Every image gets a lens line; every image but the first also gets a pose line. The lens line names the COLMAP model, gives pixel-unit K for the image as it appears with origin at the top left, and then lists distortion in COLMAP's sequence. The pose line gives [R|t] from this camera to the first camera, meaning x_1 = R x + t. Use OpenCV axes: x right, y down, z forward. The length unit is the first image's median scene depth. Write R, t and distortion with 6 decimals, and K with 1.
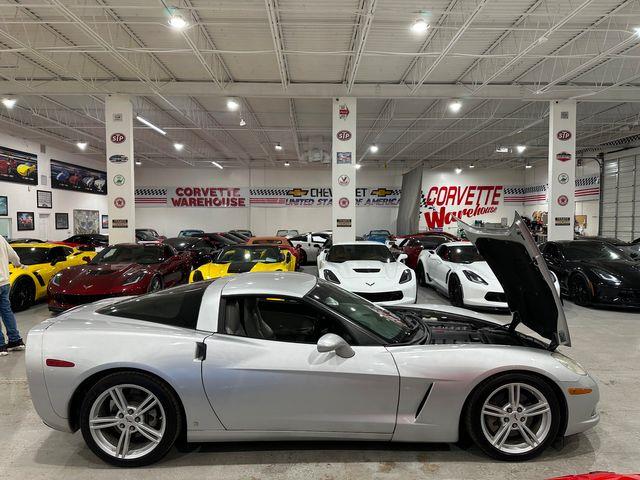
lens RADIAL K [[447.4, 0, 318.9], [0, 447.4, 243.3], [0, 0, 1]] dist [0.042450, -0.060880]
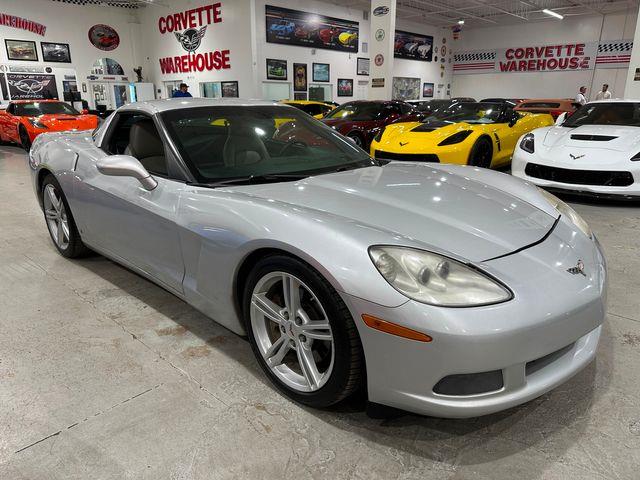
lens RADIAL K [[453.5, 0, 323.0], [0, 453.5, 238.8], [0, 0, 1]] dist [0.020799, -0.030464]
pose [[0.716581, 0.206017, -0.666384, 0.132756], [-0.034812, 0.964758, 0.260828, 0.019536], [0.696634, -0.163706, 0.698499, 0.103510]]
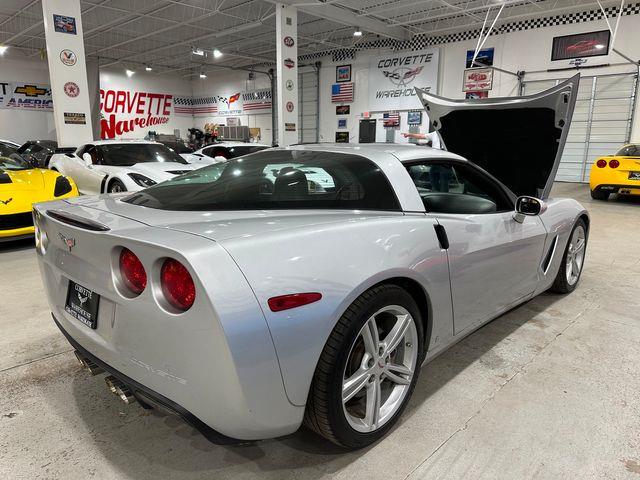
lens RADIAL K [[453.5, 0, 318.2], [0, 453.5, 242.6], [0, 0, 1]] dist [0.020799, -0.030464]
pose [[0.701710, -0.145542, 0.697439, -0.138908], [0.024132, 0.983206, 0.180896, 0.019386], [-0.712054, -0.110106, 0.693438, 0.105009]]
